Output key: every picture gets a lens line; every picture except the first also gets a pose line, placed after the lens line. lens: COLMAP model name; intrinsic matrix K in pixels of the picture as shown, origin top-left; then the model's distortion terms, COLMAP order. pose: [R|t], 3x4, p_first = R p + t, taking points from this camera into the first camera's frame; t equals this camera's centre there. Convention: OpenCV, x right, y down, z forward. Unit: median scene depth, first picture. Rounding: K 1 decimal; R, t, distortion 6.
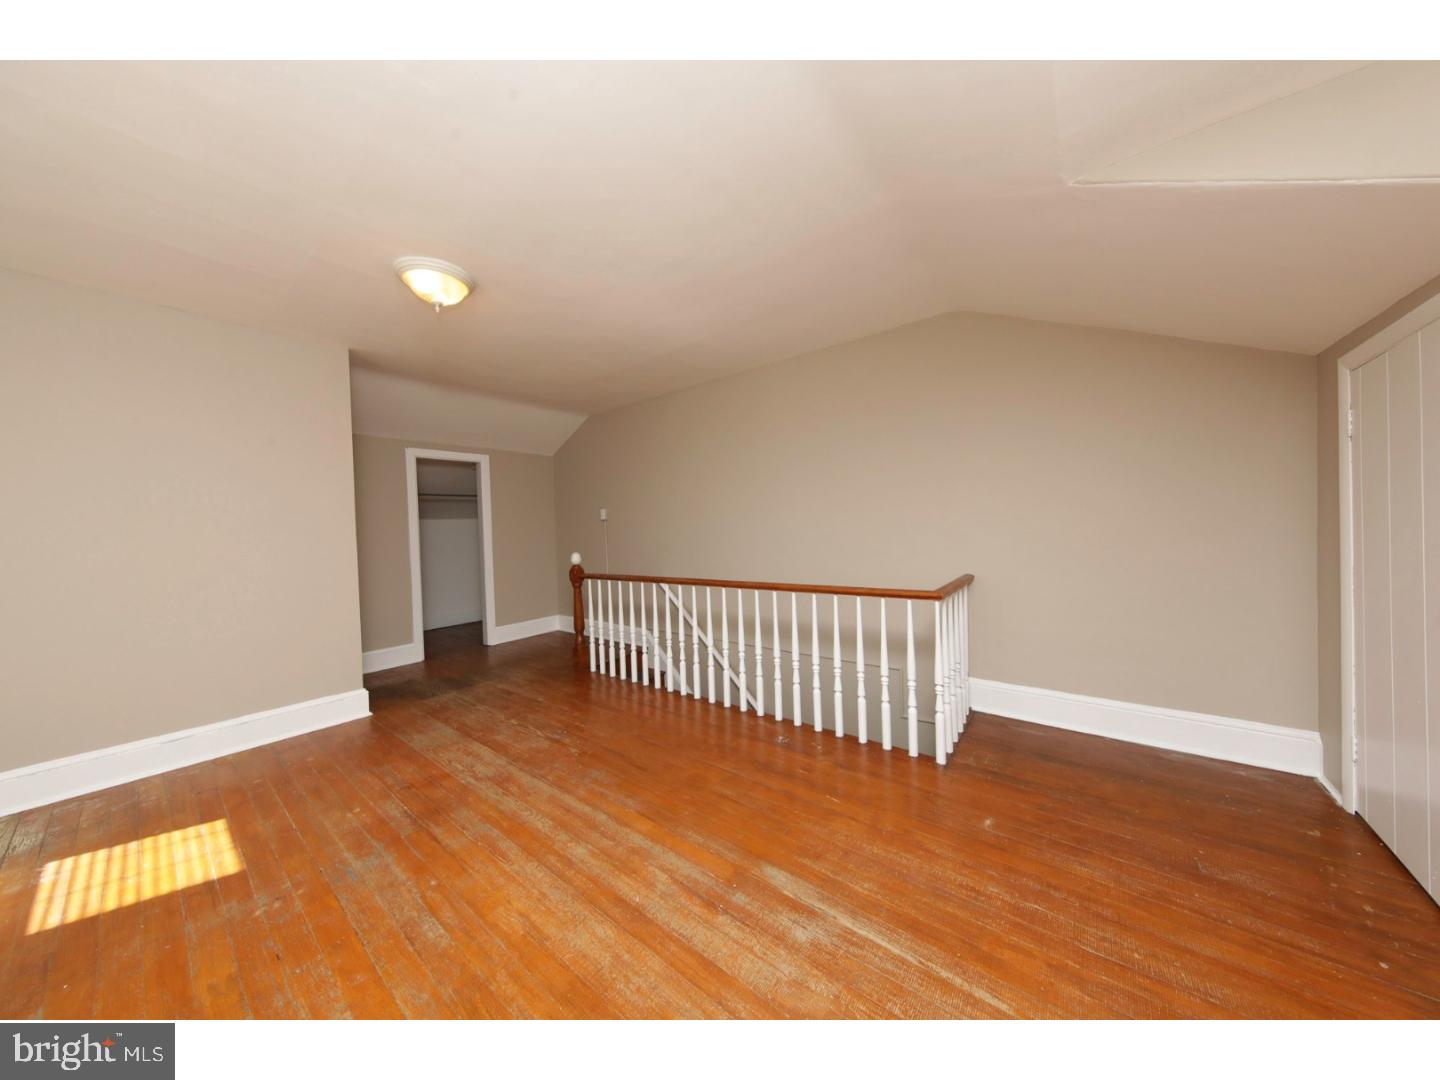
lens RADIAL K [[450.4, 0, 720.0], [0, 450.4, 537.7], [0, 0, 1]] dist [0.000117, -0.000096]
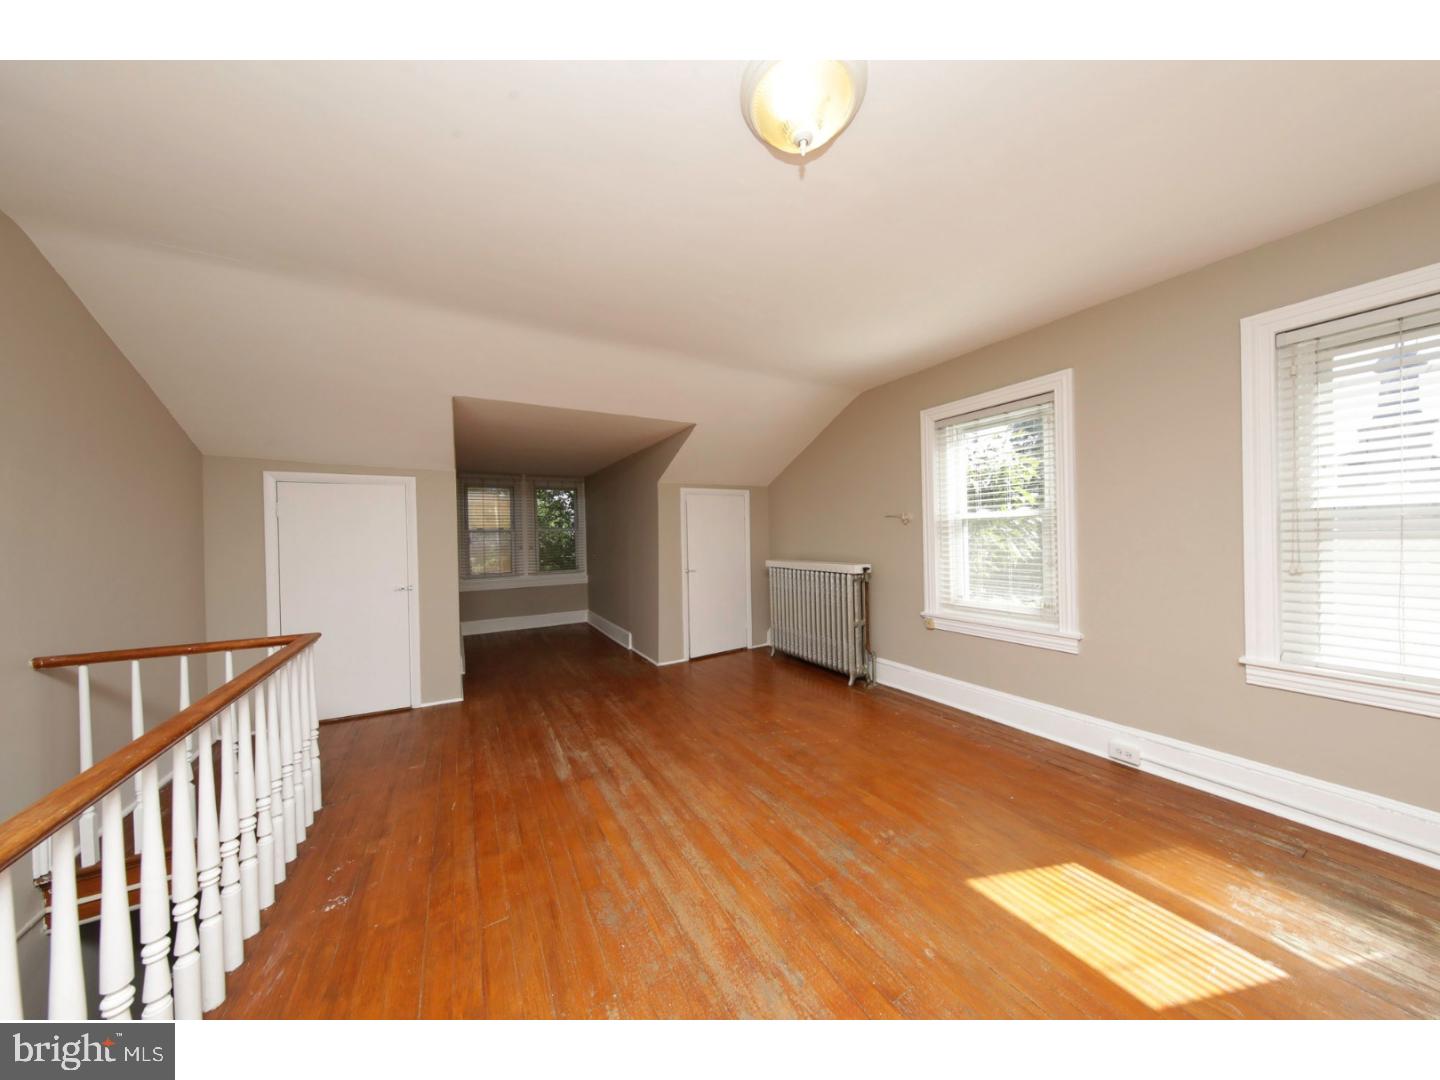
lens RADIAL K [[450.4, 0, 720.0], [0, 450.4, 537.7], [0, 0, 1]] dist [0.000117, -0.000096]
pose [[-0.924356, 0.048079, 0.378490, -0.950314], [0.054872, 0.998468, 0.007176, -0.064267], [-0.377565, 0.027401, -0.925577, 2.066492]]
